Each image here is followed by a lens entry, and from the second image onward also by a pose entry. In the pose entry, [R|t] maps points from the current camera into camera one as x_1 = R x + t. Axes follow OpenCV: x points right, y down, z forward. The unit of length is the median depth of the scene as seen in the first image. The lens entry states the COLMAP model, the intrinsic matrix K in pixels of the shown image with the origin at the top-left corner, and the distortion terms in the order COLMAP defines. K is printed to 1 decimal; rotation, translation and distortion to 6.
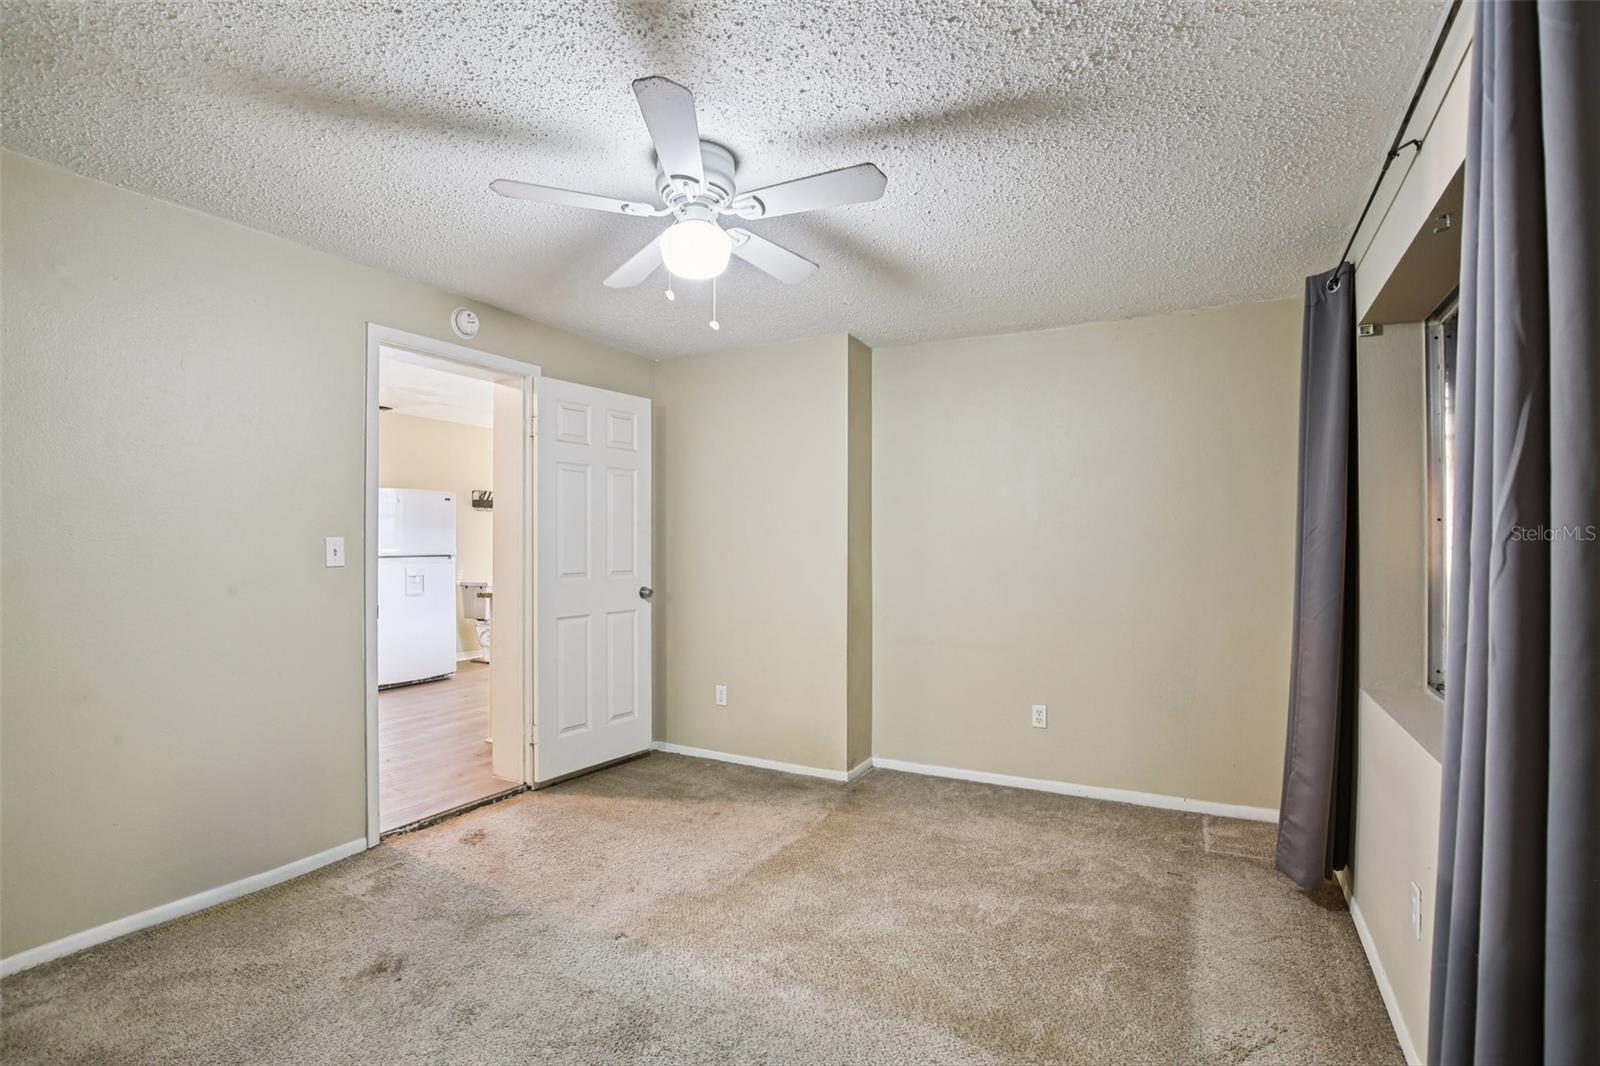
lens RADIAL K [[749.6, 0, 801.1], [0, 749.6, 546.8], [0, 0, 1]] dist [-0.015537, 0.000650]
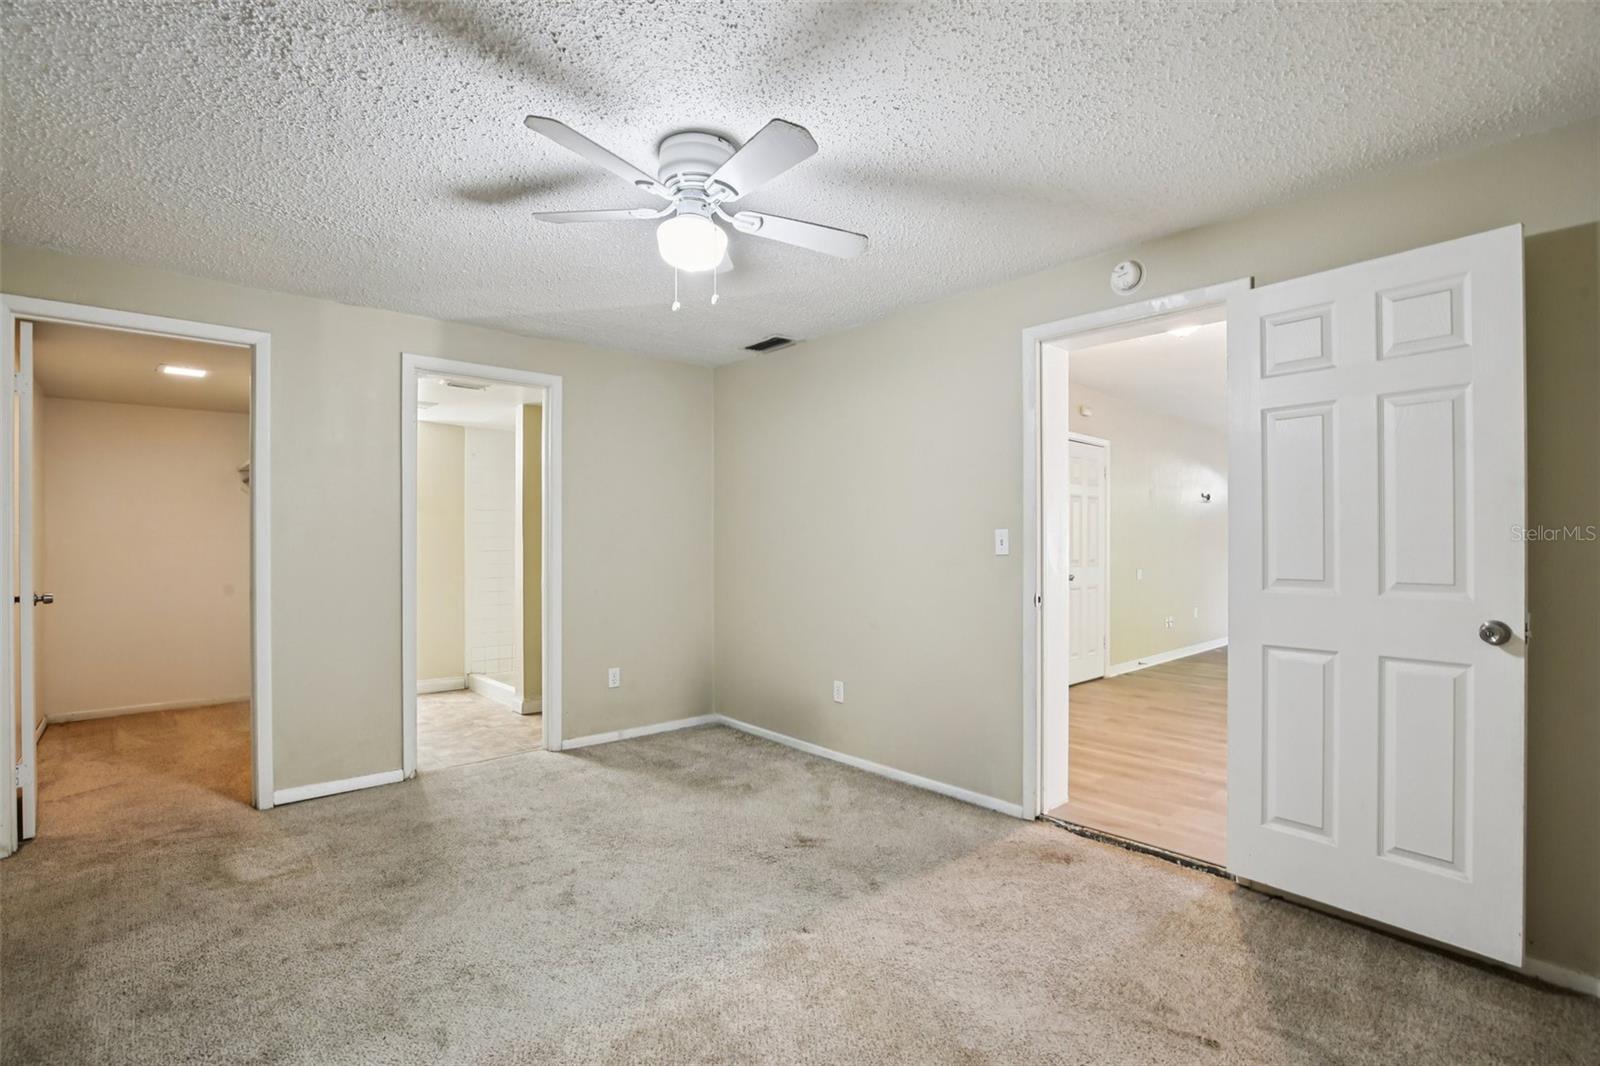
lens RADIAL K [[746.8, 0, 800.0], [0, 746.8, 533.0], [0, 0, 1]] dist [-0.042185, 0.010372]
pose [[-0.330795, -0.017273, -0.943544, 0.512213], [-0.008130, 0.999848, -0.015454, 0.011685], [0.943668, 0.002559, -0.330885, 0.990531]]
